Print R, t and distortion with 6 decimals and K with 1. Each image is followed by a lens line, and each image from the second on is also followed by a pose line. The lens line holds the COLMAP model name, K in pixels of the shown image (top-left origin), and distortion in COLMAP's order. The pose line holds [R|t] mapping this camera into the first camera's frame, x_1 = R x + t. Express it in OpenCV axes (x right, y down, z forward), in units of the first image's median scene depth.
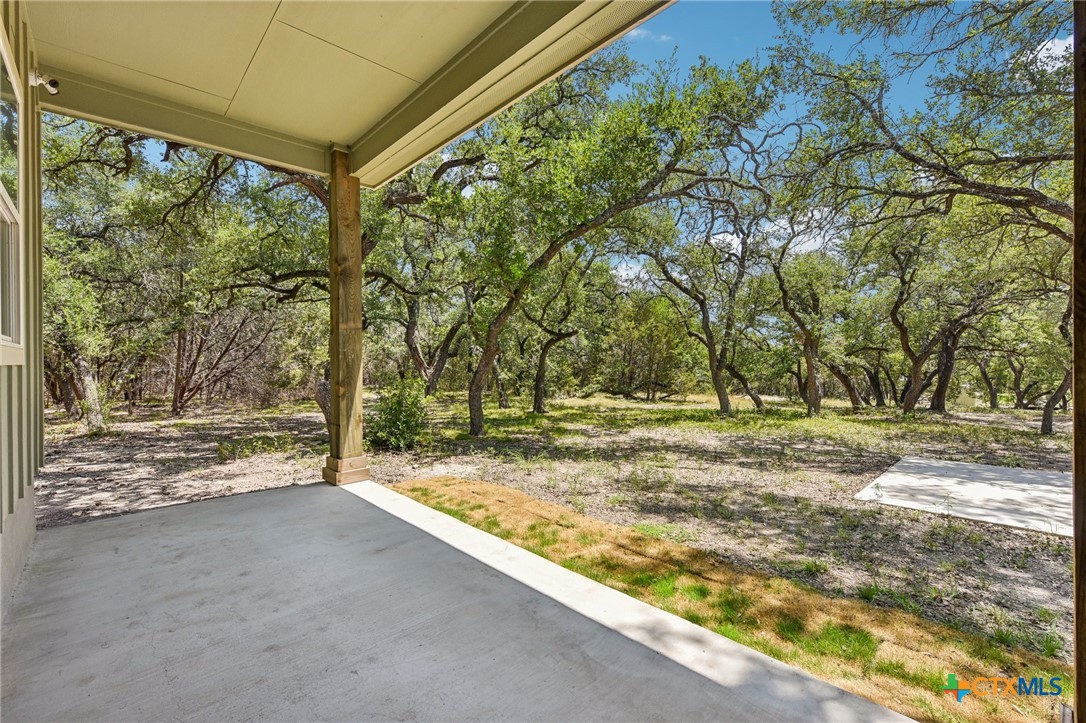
lens RADIAL K [[457.6, 0, 550.0], [0, 457.6, 342.3], [0, 0, 1]] dist [-0.002697, -0.000340]
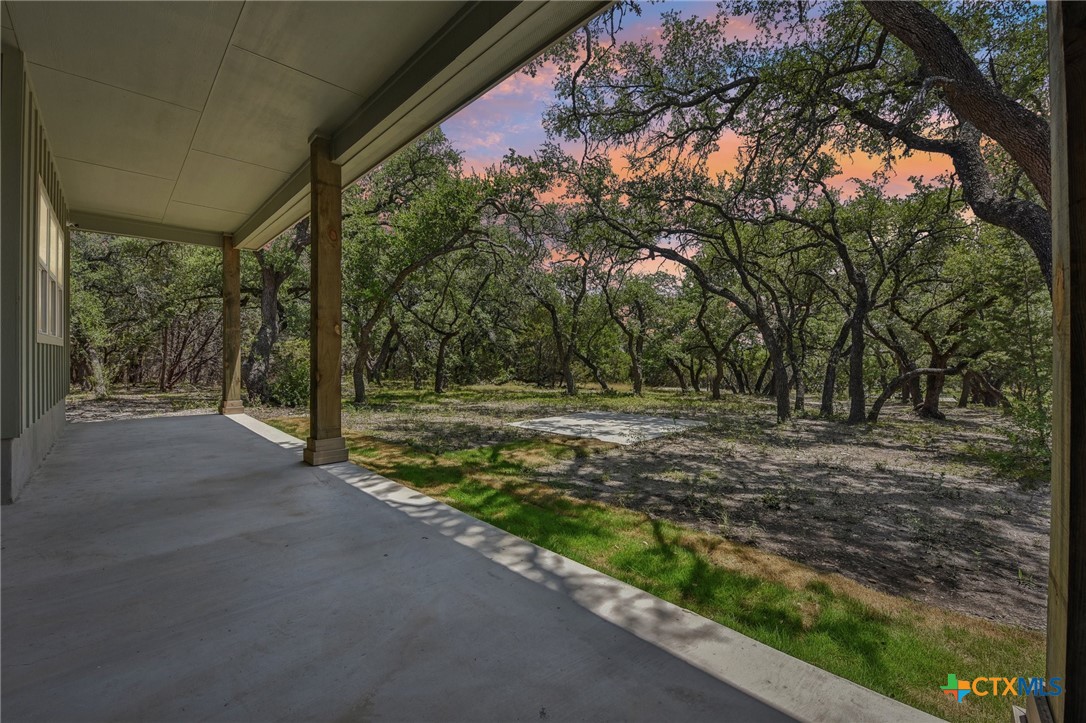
lens RADIAL K [[433.9, 0, 552.8], [0, 433.9, 343.5], [0, 0, 1]] dist [-0.015137, 0.000171]
pose [[0.999734, 0.010616, 0.020462, 0.377493], [-0.010783, 0.999909, 0.008101, -0.003632], [-0.020374, -0.008320, 0.999758, -0.351428]]
